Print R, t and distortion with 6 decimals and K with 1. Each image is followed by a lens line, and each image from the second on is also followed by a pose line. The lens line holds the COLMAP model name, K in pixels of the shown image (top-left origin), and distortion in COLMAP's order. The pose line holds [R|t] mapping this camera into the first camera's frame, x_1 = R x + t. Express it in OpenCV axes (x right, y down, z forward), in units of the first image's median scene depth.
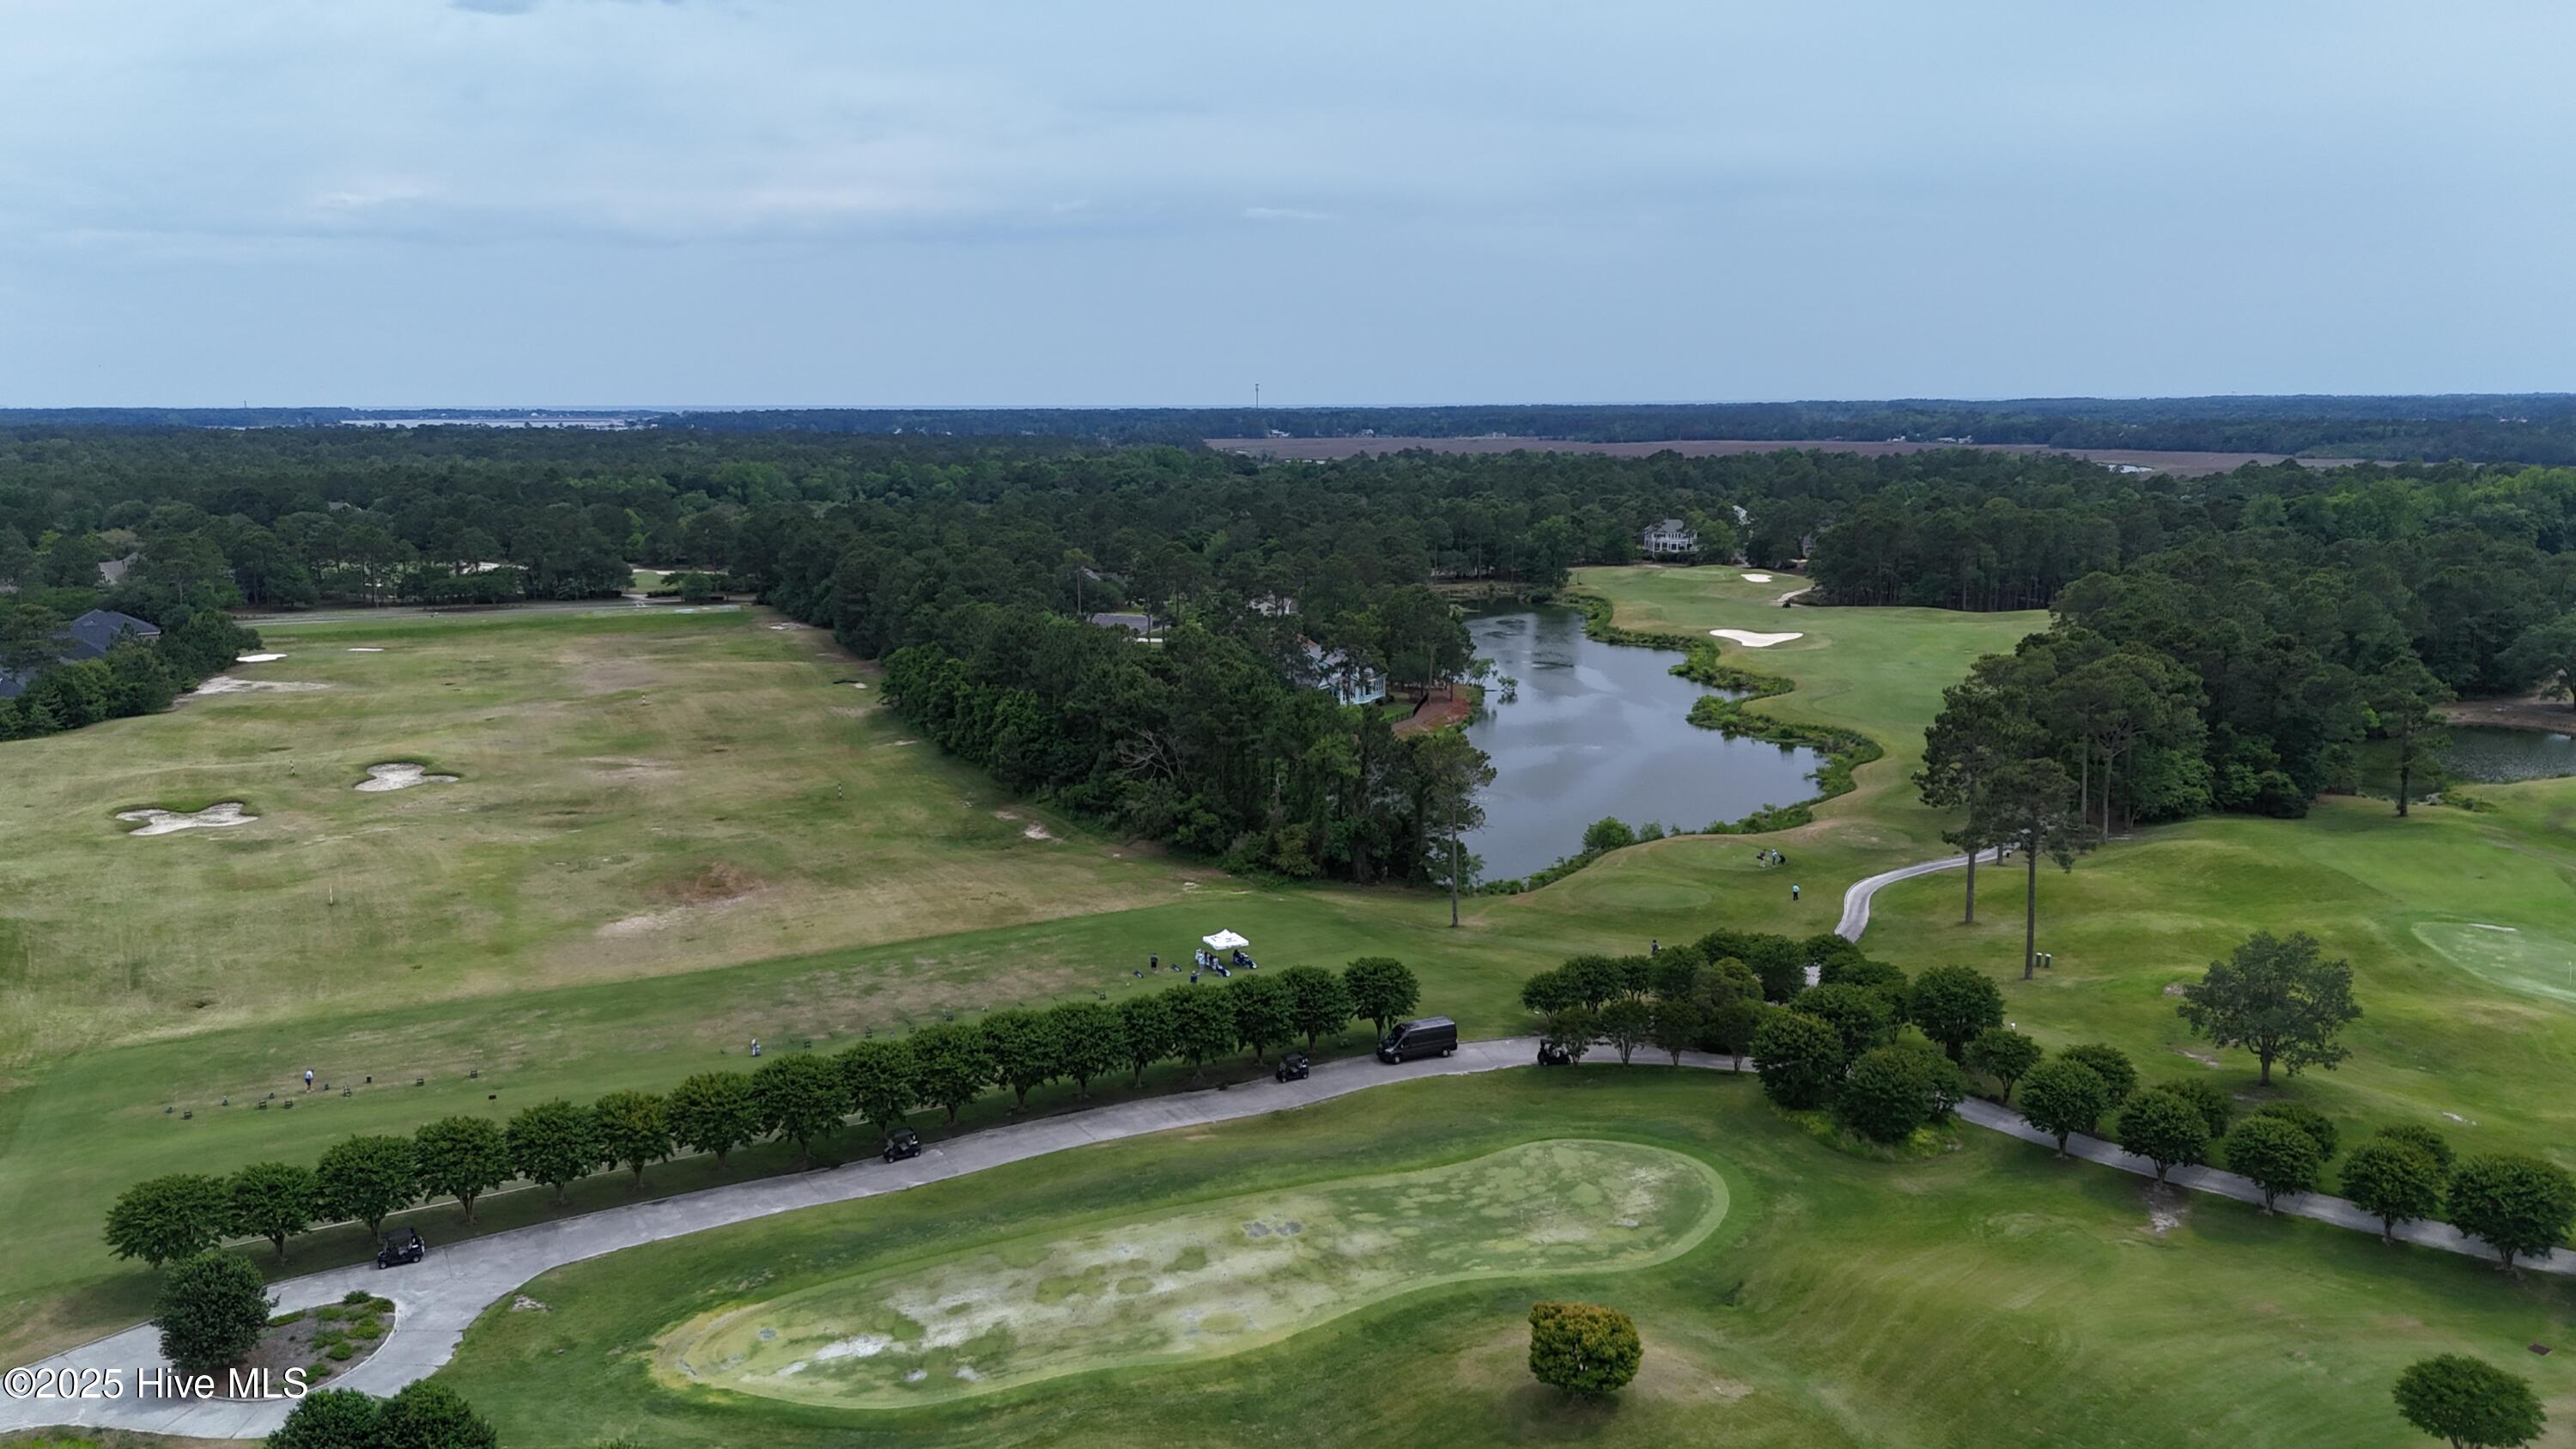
lens RADIAL K [[1899.4, 0, 1283.3], [0, 1899.4, 716.9], [0, 0, 1]] dist [0.082757, -0.089302]
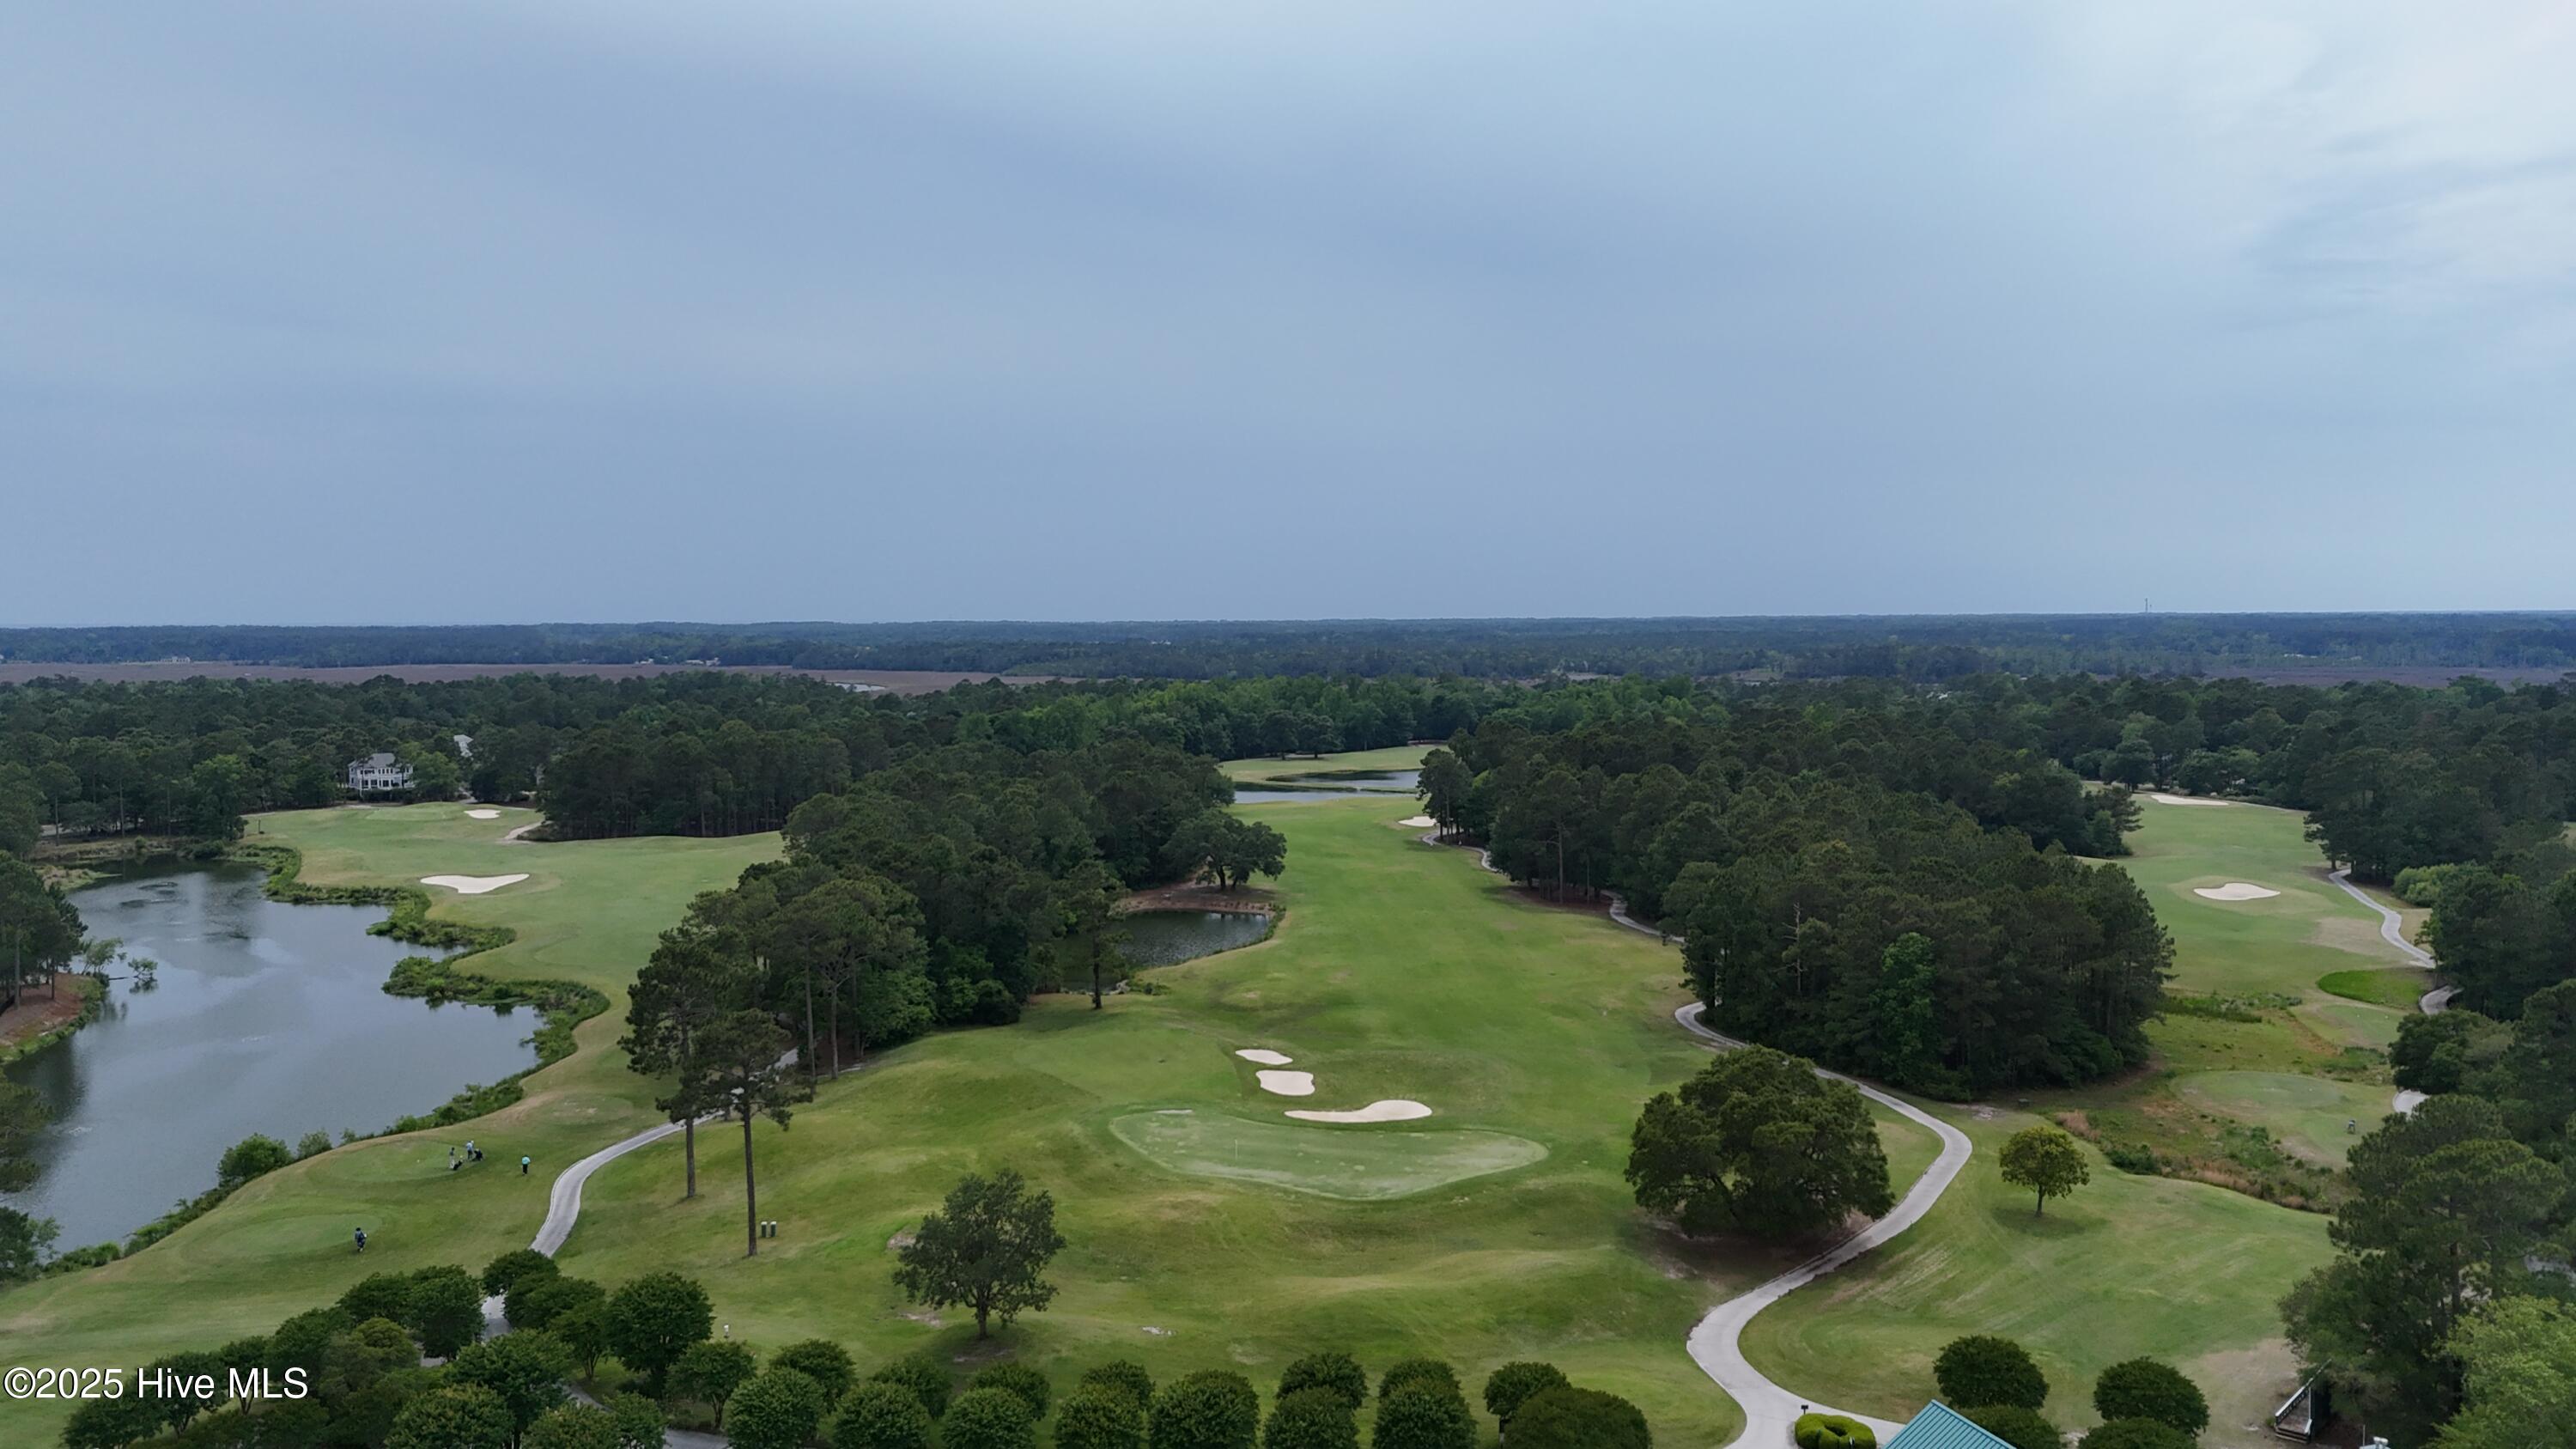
lens RADIAL K [[1899.4, 0, 1283.3], [0, 1899.4, 716.9], [0, 0, 1]] dist [0.082757, -0.089302]
pose [[0.811322, -0.029128, 0.583874, 0.067040], [0.095766, 0.991888, -0.083589, -0.015217], [-0.576703, 0.123733, 0.807530, 0.089546]]
